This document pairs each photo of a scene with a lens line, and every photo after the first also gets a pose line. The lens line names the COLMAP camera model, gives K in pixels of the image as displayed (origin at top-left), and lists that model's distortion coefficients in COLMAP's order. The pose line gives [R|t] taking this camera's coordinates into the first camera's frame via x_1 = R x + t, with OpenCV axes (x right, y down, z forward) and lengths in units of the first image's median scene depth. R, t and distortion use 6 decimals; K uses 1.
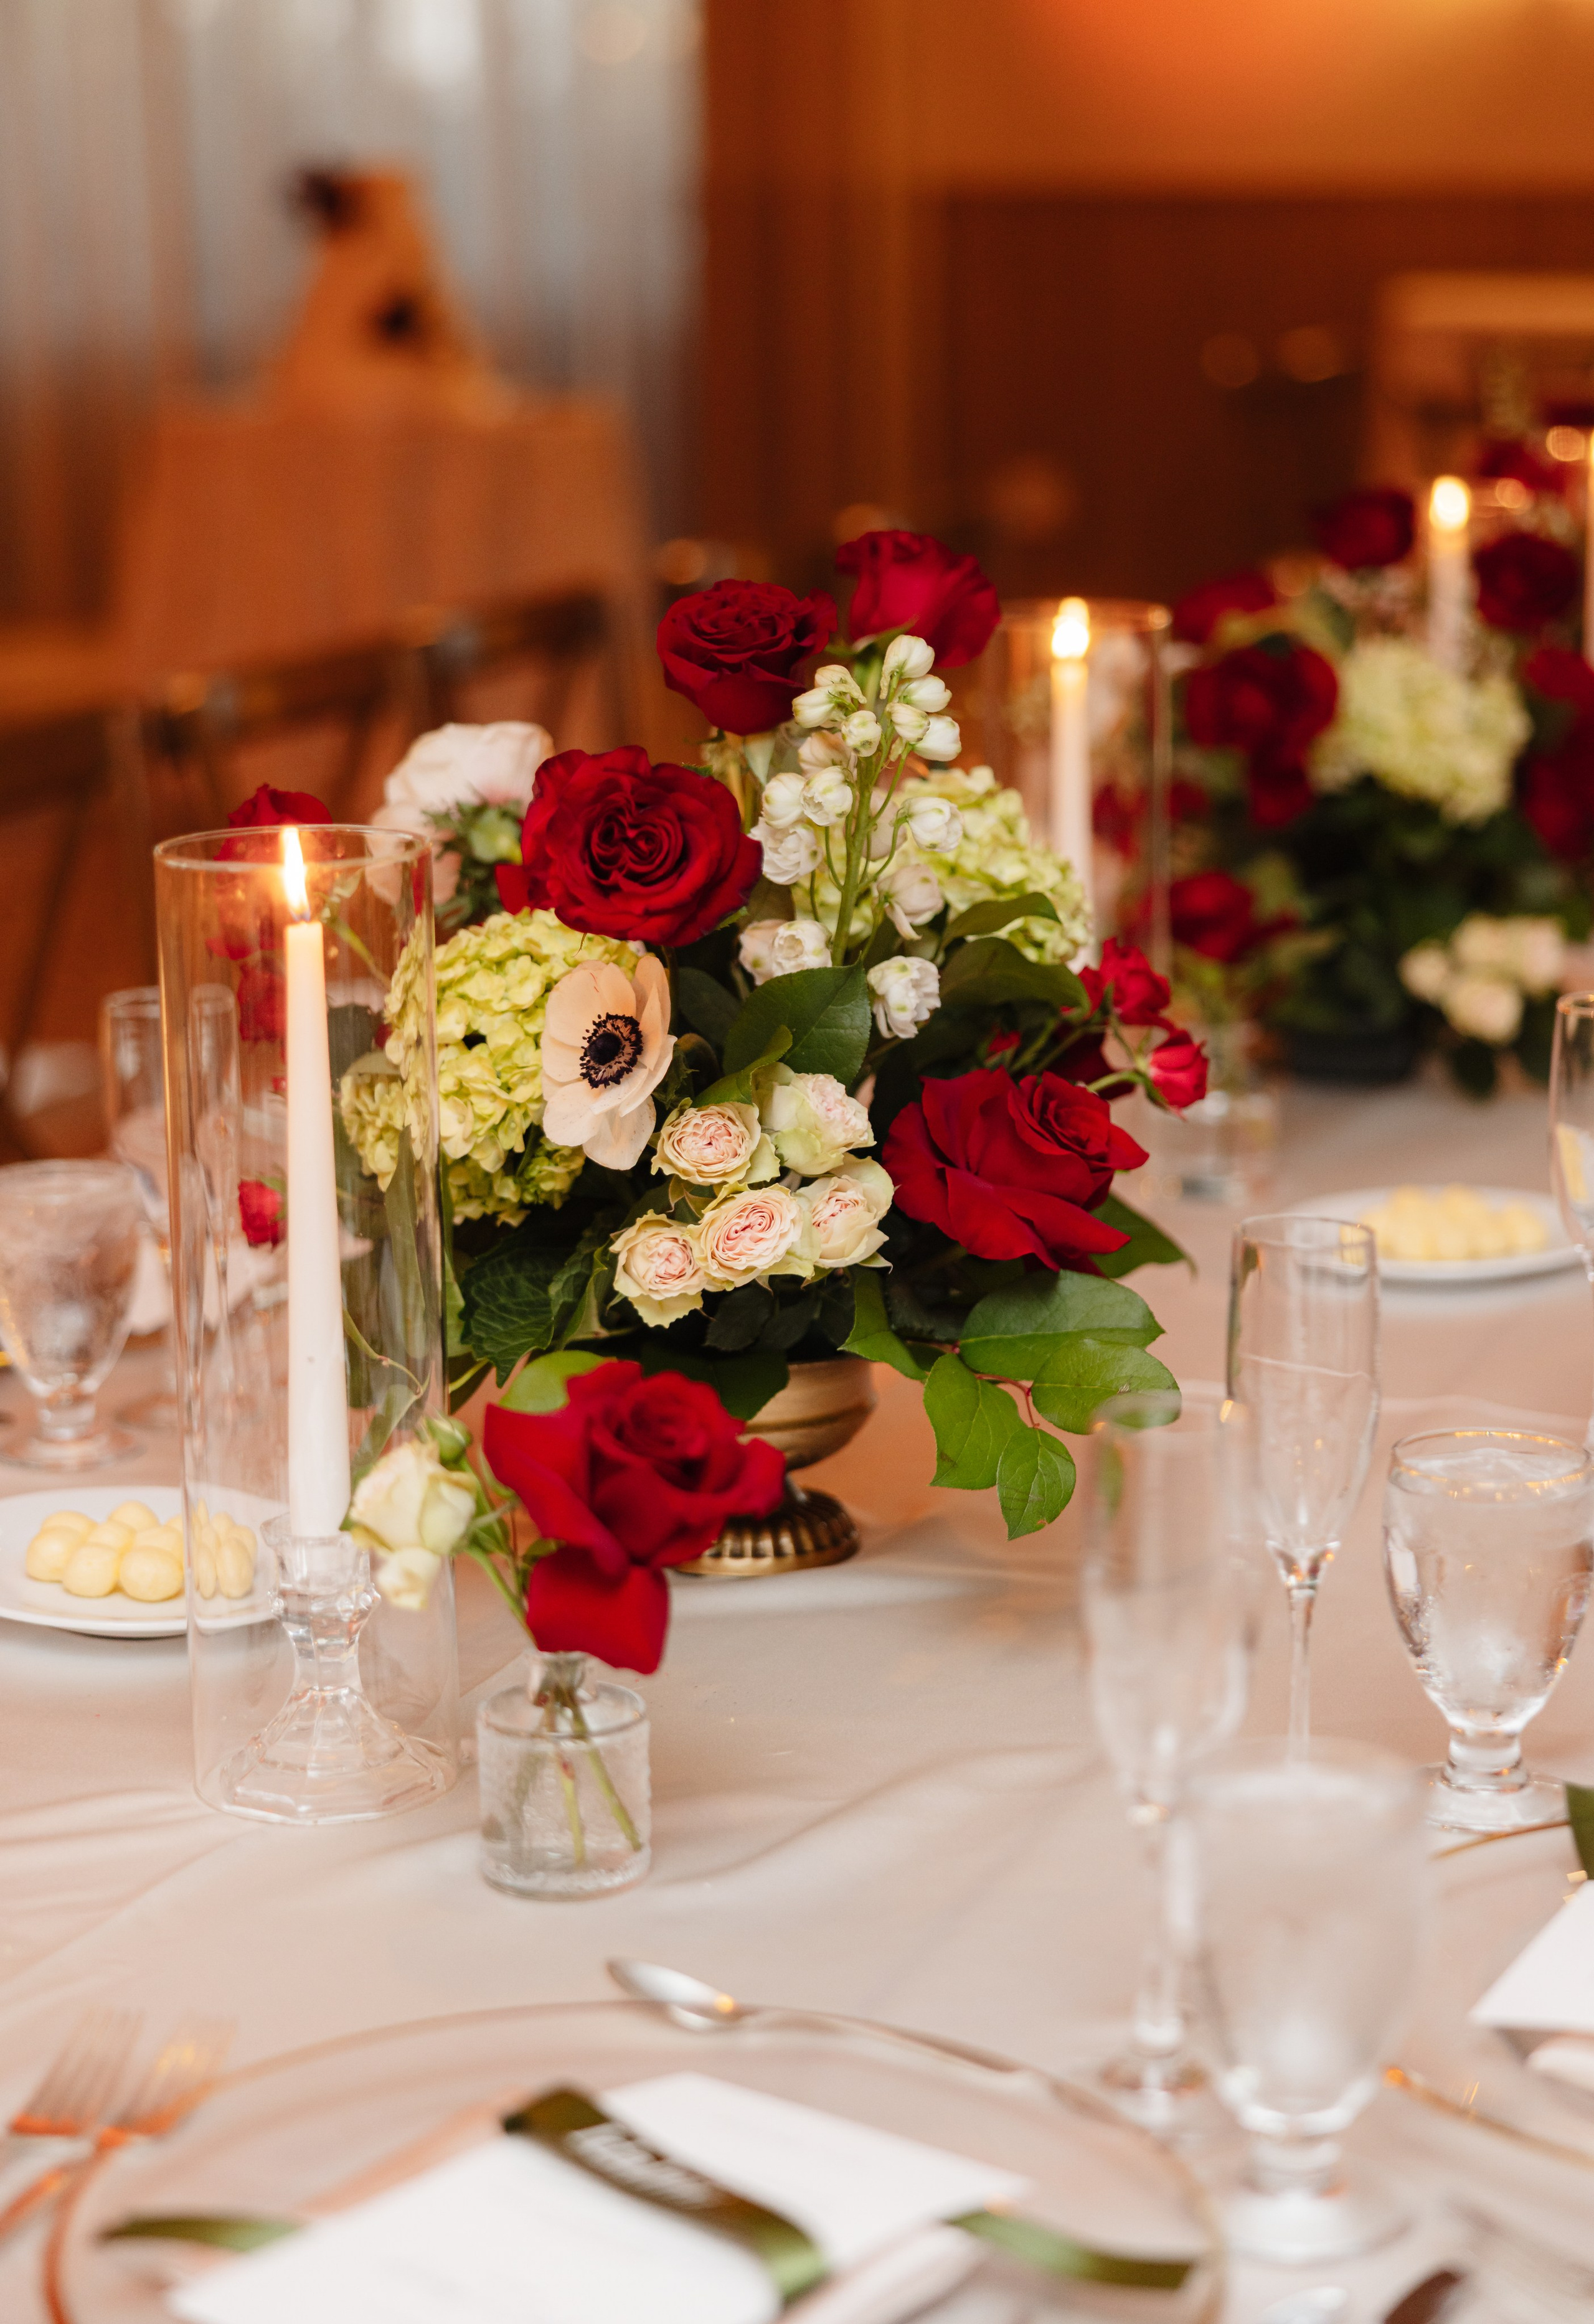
lens RADIAL K [[4703.9, 0, 797.0], [0, 4703.9, 1162.0], [0, 0, 1]] dist [0.025078, 0.435863]
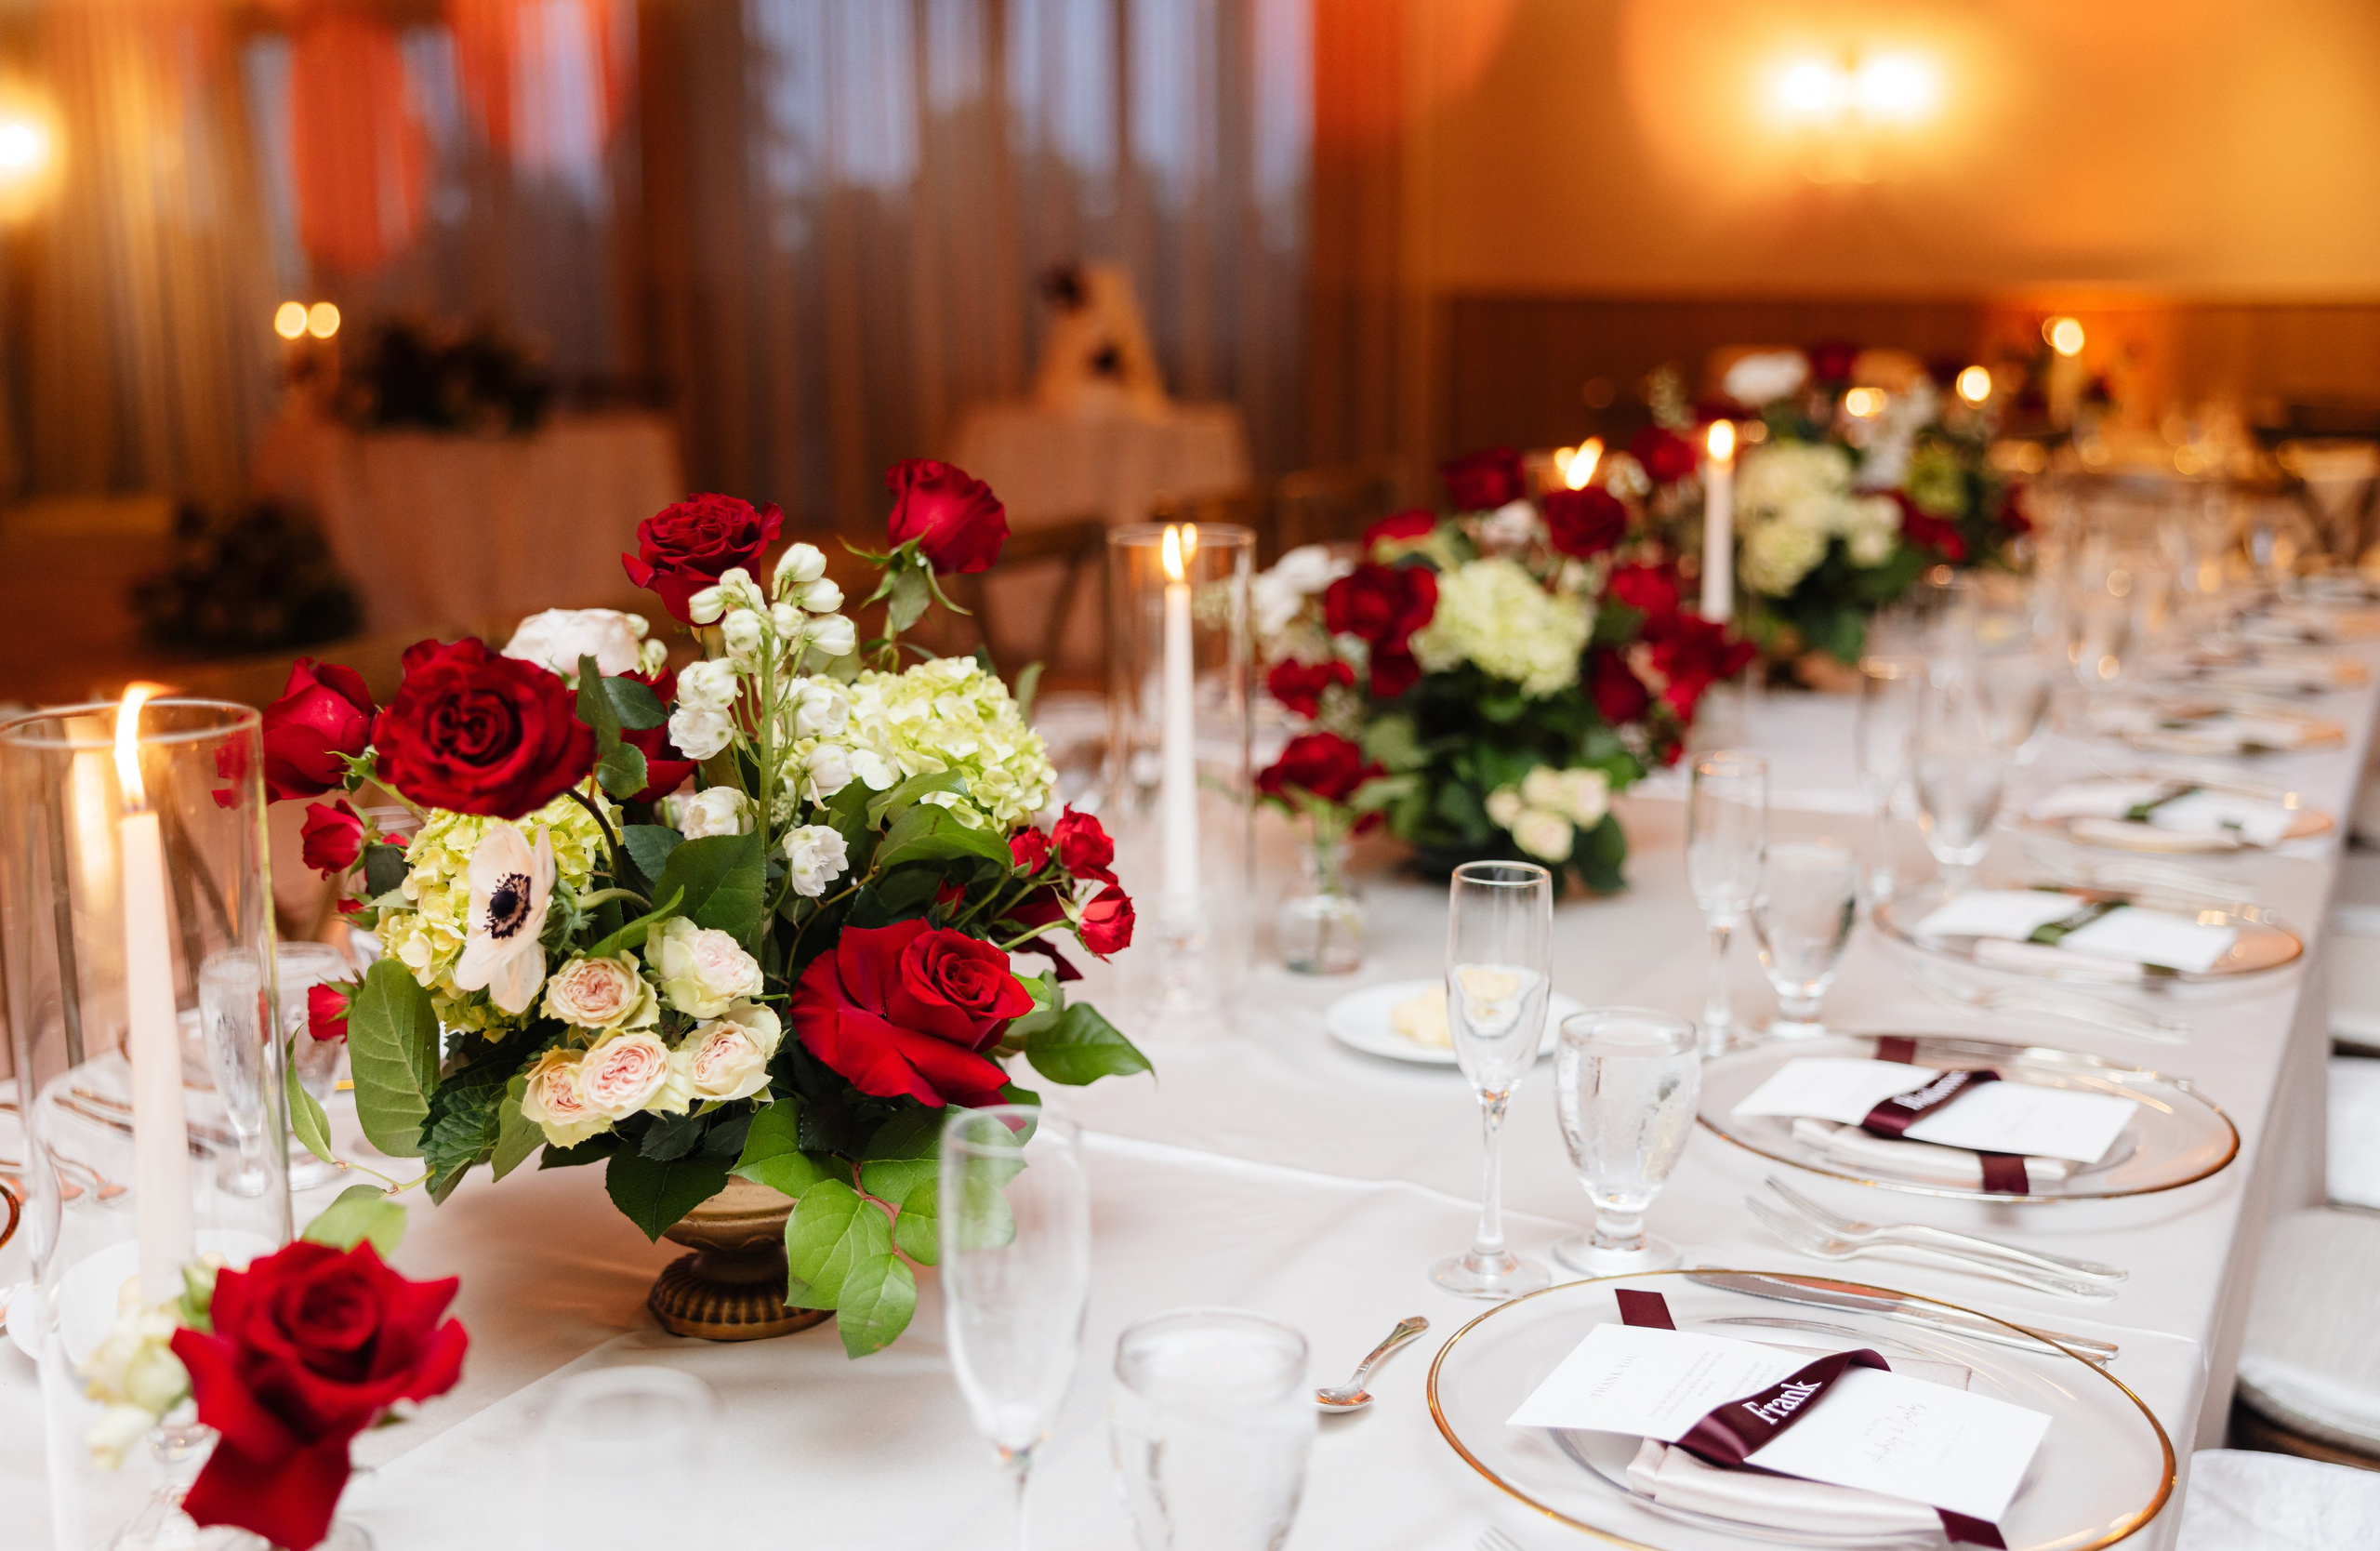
lens RADIAL K [[2548.3, 0, 1190.0], [0, 2548.3, 775.5], [0, 0, 1]] dist [-0.104760, -0.003810]
pose [[0.995494, 0.031871, -0.089304, 0.169956], [-0.034109, 0.999138, -0.023651, -0.044786], [0.088473, 0.026590, 0.995724, 0.401378]]
